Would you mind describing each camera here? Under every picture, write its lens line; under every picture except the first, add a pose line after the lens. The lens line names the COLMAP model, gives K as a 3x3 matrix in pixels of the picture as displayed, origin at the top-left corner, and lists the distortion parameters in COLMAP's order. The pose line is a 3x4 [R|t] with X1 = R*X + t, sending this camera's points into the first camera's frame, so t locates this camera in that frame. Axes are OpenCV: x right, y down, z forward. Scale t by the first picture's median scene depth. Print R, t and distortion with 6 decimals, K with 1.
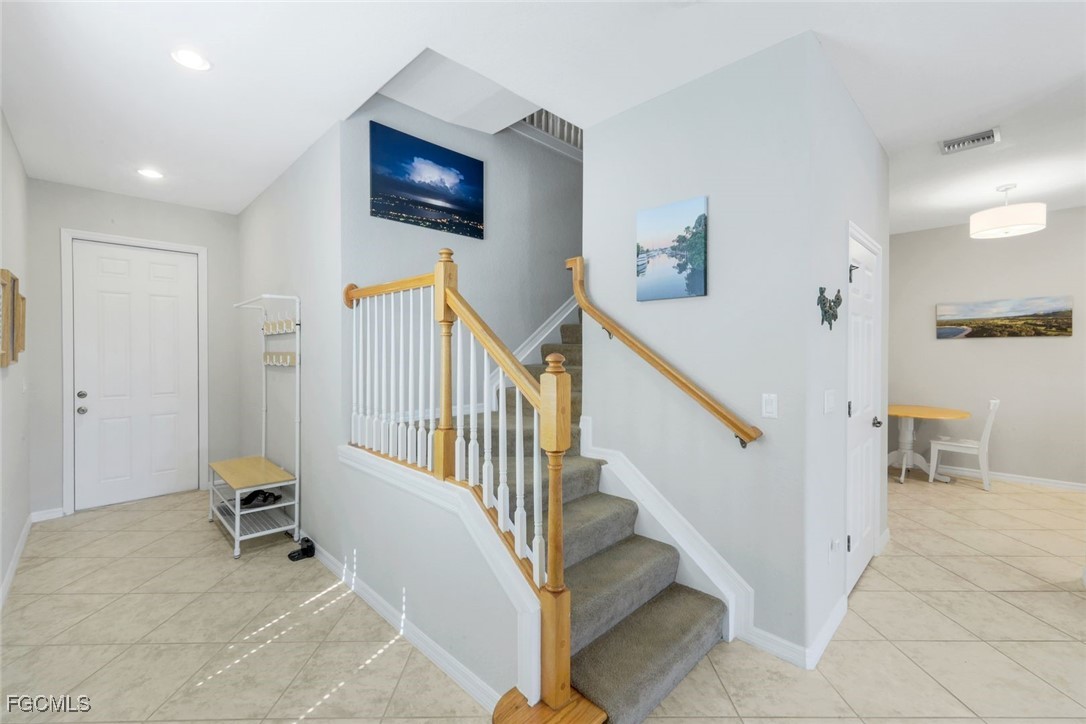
lens RADIAL K [[450.0, 0, 533.7], [0, 450.0, 356.5], [0, 0, 1]] dist [0.000935, 0.000668]
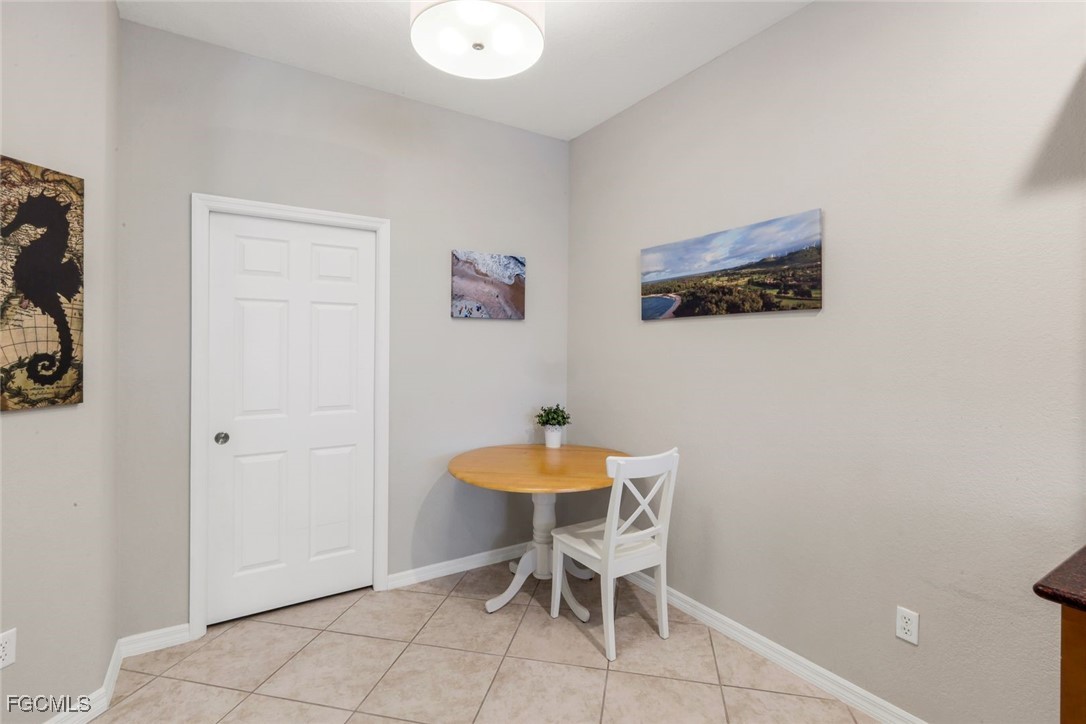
lens RADIAL K [[492.2, 0, 524.7], [0, 492.2, 342.8], [0, 0, 1]] dist [-0.009283, 0.001091]
pose [[0.978312, 0.005507, -0.207061, 1.003348], [-0.009234, 0.999812, -0.017036, -0.004458], [0.206929, 0.018578, 0.978180, 0.499882]]
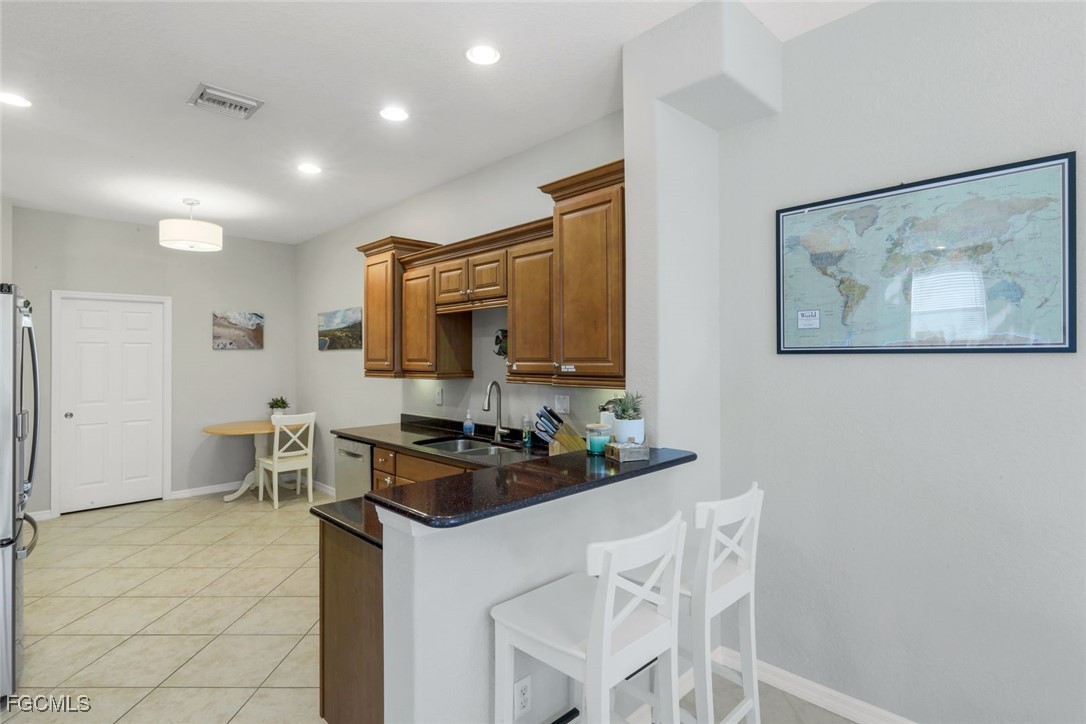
lens RADIAL K [[537.1, 0, 534.3], [0, 537.1, 348.2], [0, 0, 1]] dist [-0.013358, 0.002660]
pose [[0.999989, -0.003736, 0.002873, 1.537472], [0.003815, 0.999610, -0.027673, -0.012322], [-0.002768, 0.027684, 0.999613, -0.158887]]
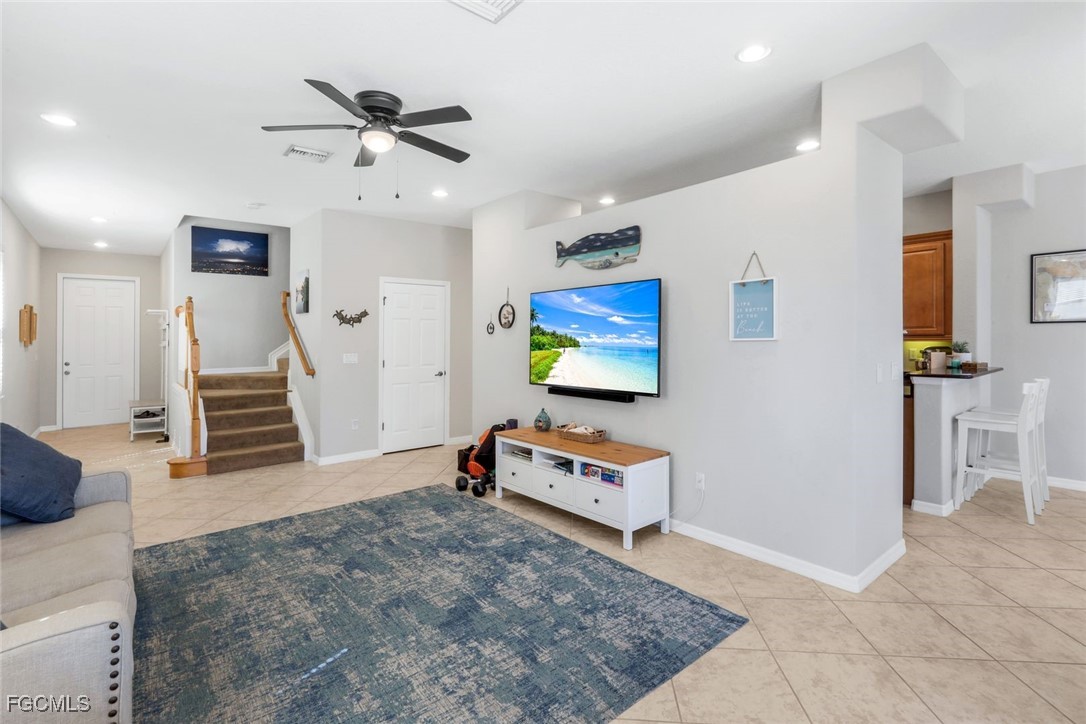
lens RADIAL K [[513.9, 0, 542.4], [0, 513.9, 332.7], [0, 0, 1]] dist [-0.000267, 0.002035]
pose [[0.996268, -0.008930, -0.085856, 0.898424], [0.007530, 0.999834, -0.016610, 0.008056], [0.085990, 0.015901, 0.996169, -0.746195]]
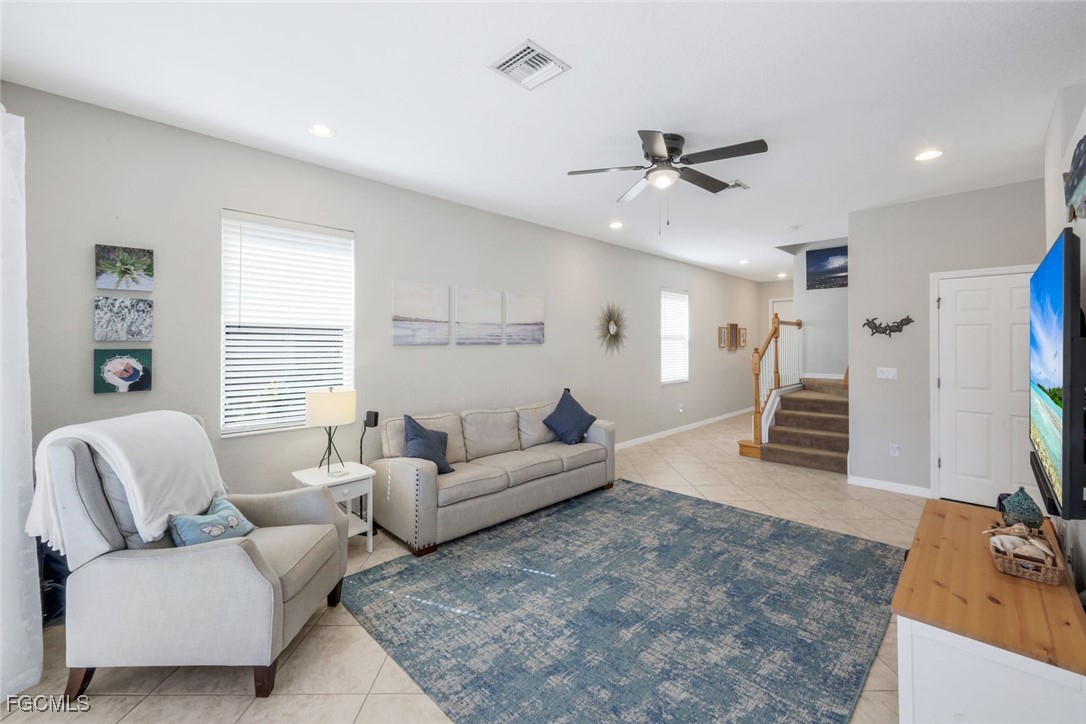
lens RADIAL K [[450.0, 0, 536.7], [0, 450.0, 337.4], [0, 0, 1]] dist [0.000935, 0.000668]
pose [[0.002649, -0.014084, -0.999897, 1.284772], [-0.005517, 0.999885, -0.014098, -0.012082], [0.999981, 0.005553, 0.002571, -0.280740]]
